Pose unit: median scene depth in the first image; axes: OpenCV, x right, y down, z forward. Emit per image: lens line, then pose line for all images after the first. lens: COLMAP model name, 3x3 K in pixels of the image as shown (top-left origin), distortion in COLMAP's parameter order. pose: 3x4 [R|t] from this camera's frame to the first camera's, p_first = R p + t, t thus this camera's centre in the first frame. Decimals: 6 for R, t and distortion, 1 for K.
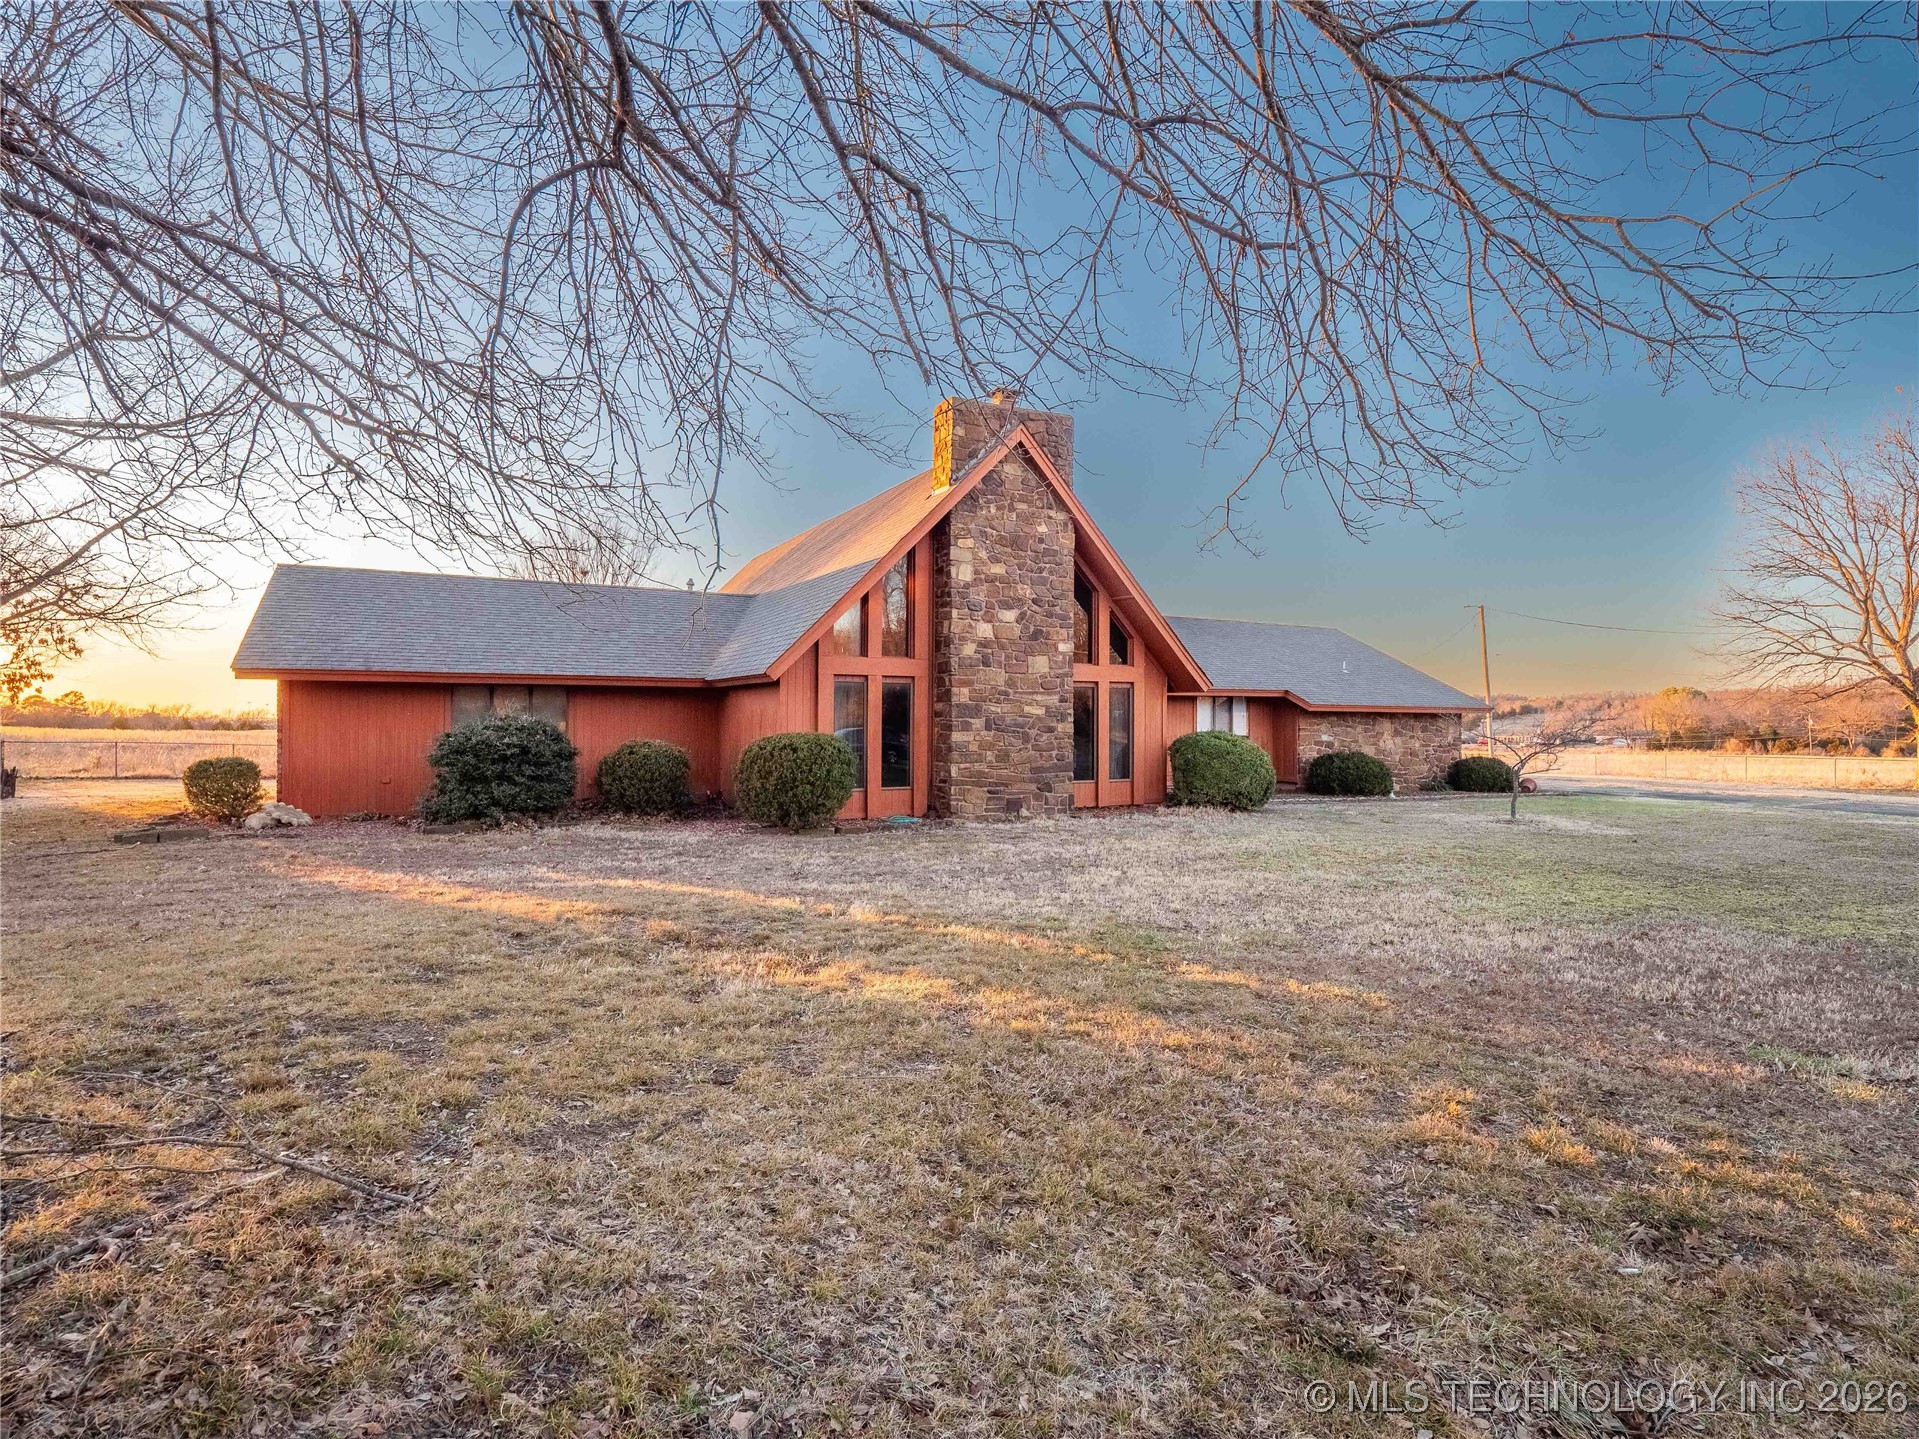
lens RADIAL K [[942.0, 0, 956.5], [0, 942.0, 711.7], [0, 0, 1]] dist [-0.011159, -0.002551]
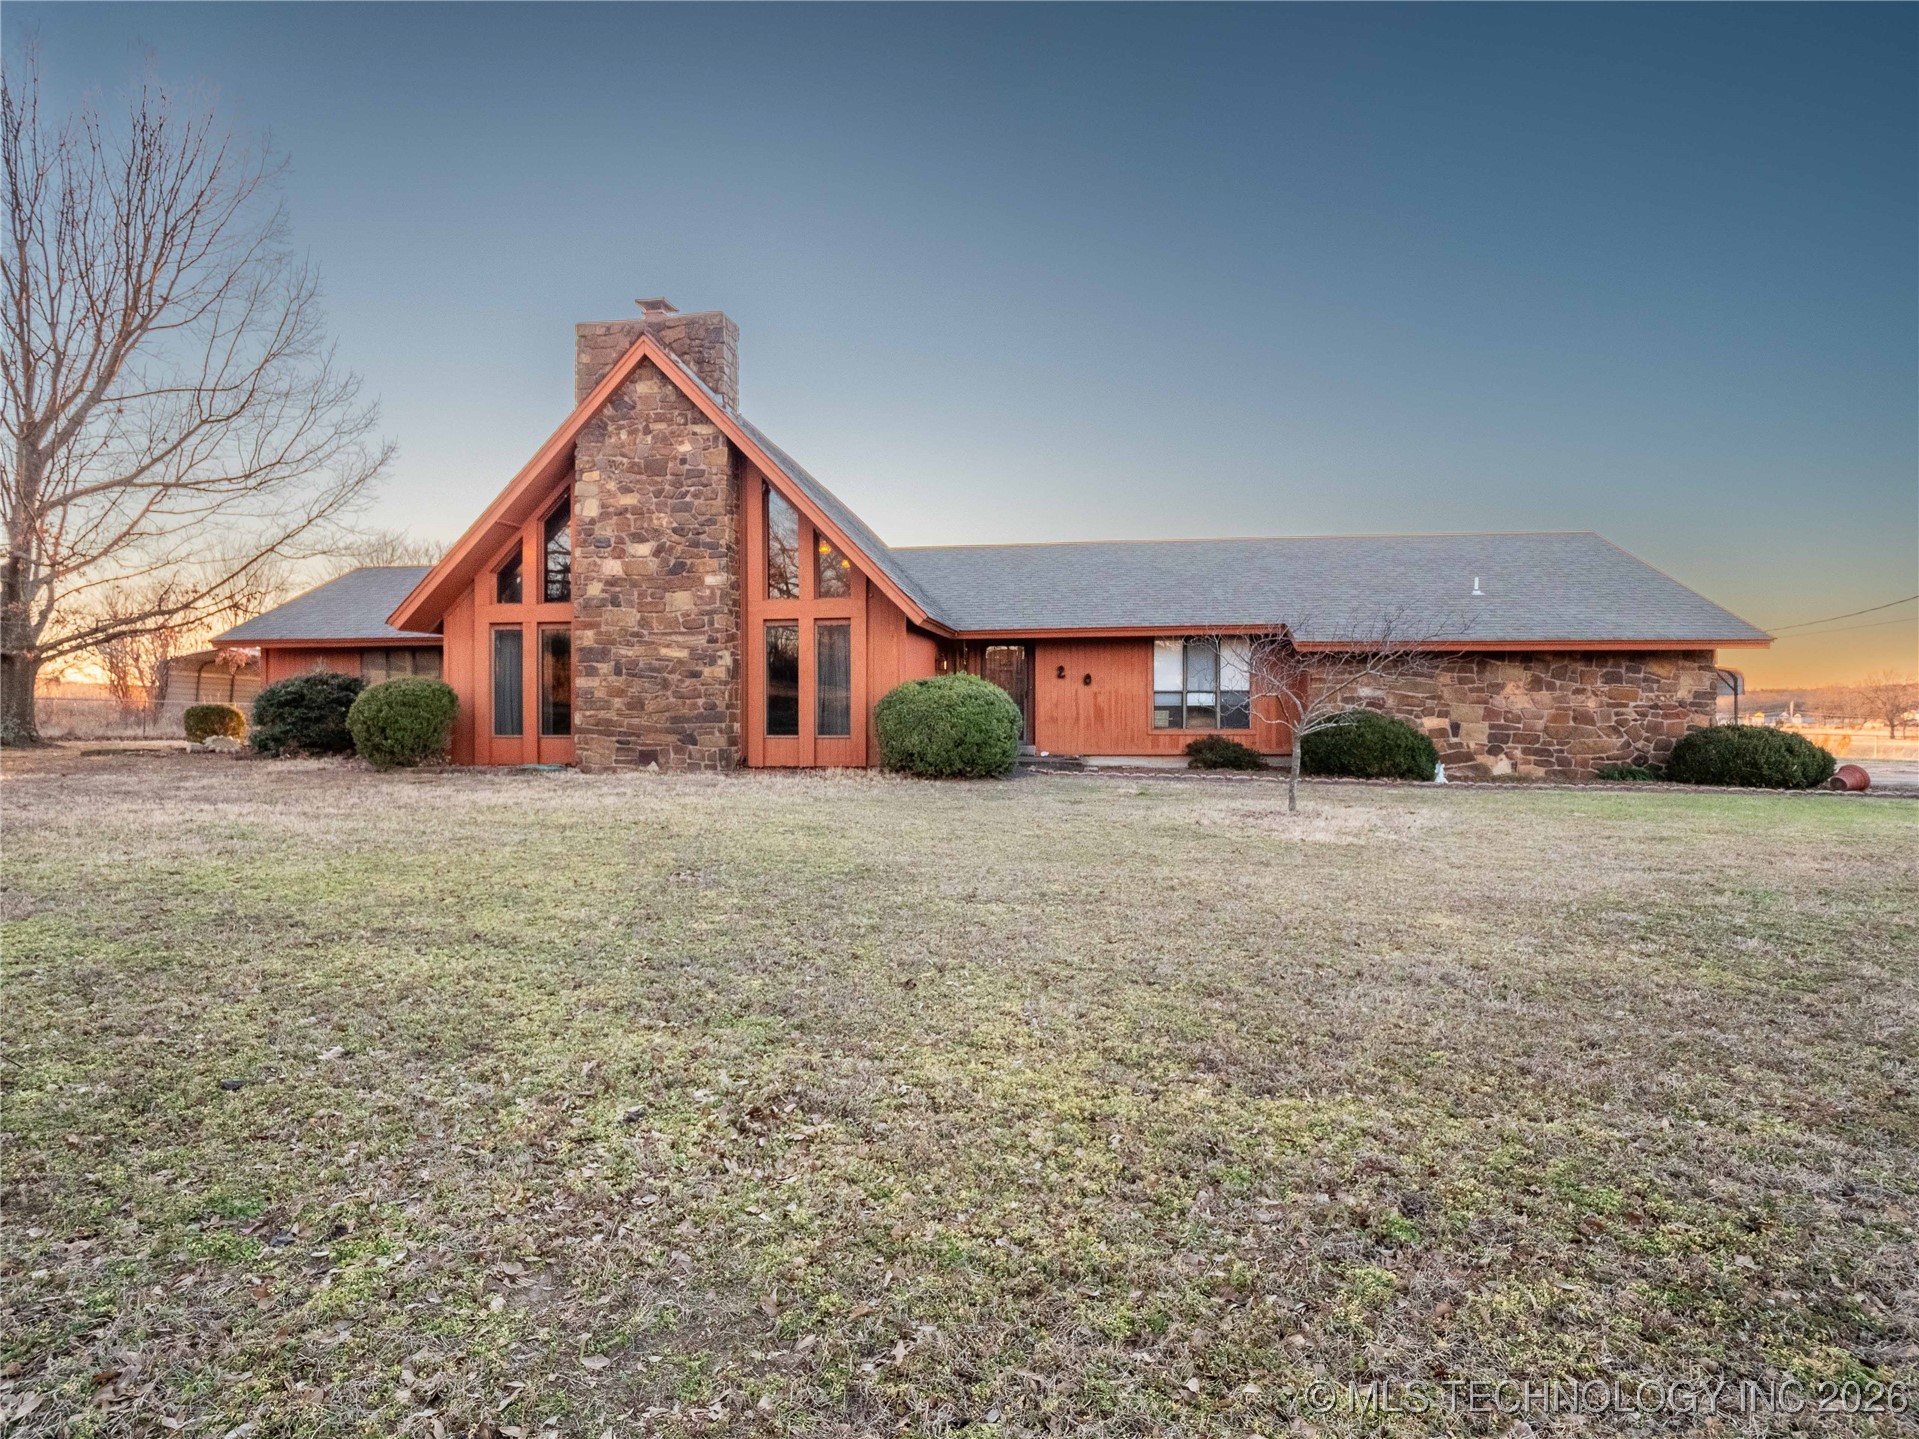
lens RADIAL K [[942.0, 0, 956.5], [0, 942.0, 711.7], [0, 0, 1]] dist [-0.011159, -0.002551]
pose [[0.819745, -0.000382, -0.572729, 0.817425], [0.010660, 0.999837, 0.014591, 0.044461], [0.572630, -0.018066, 0.819615, 0.421550]]
